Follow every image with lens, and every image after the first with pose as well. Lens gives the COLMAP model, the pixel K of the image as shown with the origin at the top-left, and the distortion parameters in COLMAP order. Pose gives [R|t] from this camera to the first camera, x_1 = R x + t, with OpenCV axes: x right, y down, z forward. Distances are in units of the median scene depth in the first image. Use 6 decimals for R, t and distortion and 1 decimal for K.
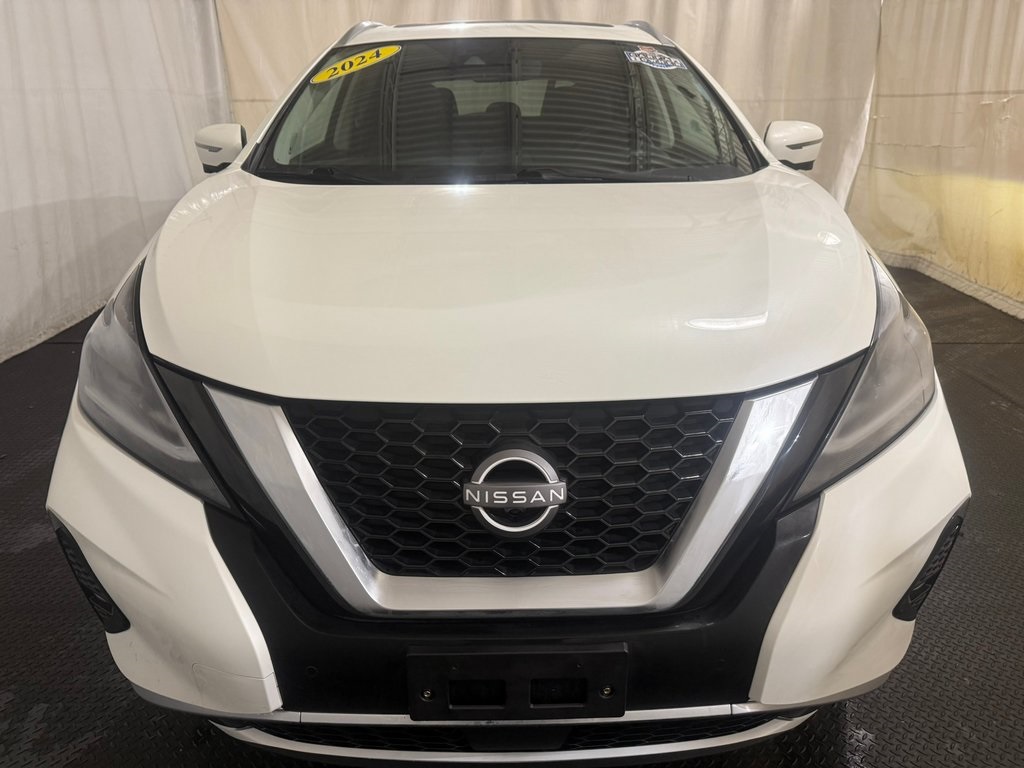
lens RADIAL K [[718.8, 0, 521.7], [0, 718.8, 371.6], [0, 0, 1]] dist [-0.007054, -0.000932]
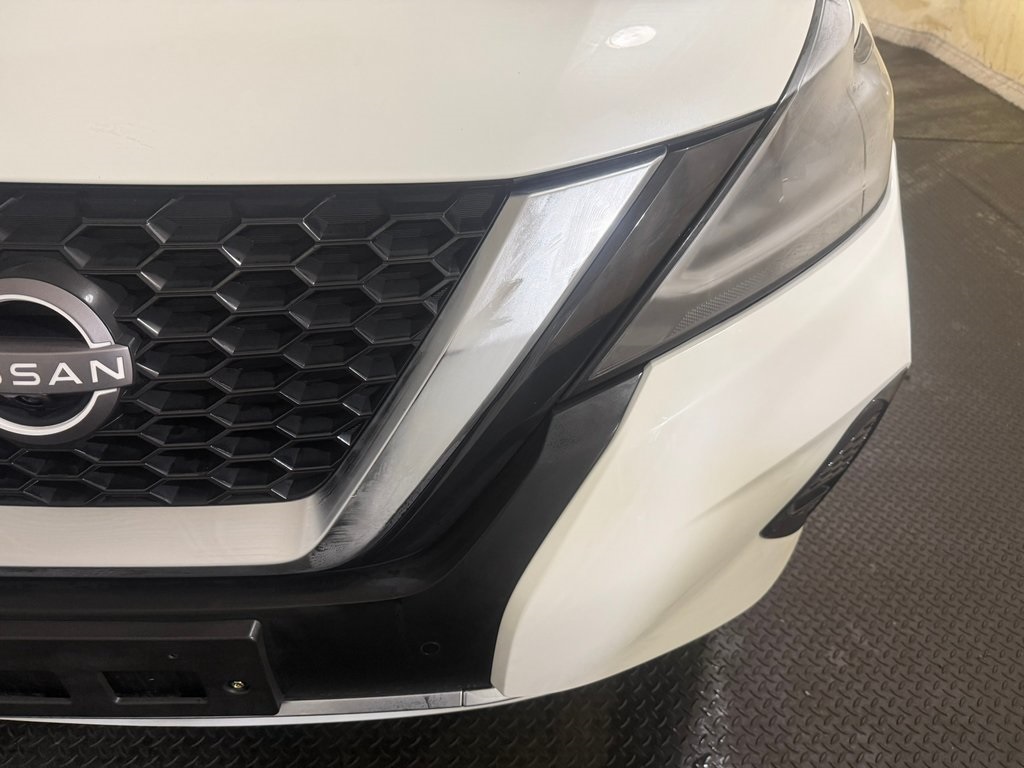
lens RADIAL K [[746.0, 0, 512.0], [0, 746.0, 384.0], [0, 0, 1]] dist [-0.021615, 0.007762]
pose [[0.999094, 0.025456, 0.034100, 0.274008], [-0.034152, 0.957717, 0.285679, 0.015403], [-0.025386, -0.286584, 0.957719, 0.405405]]
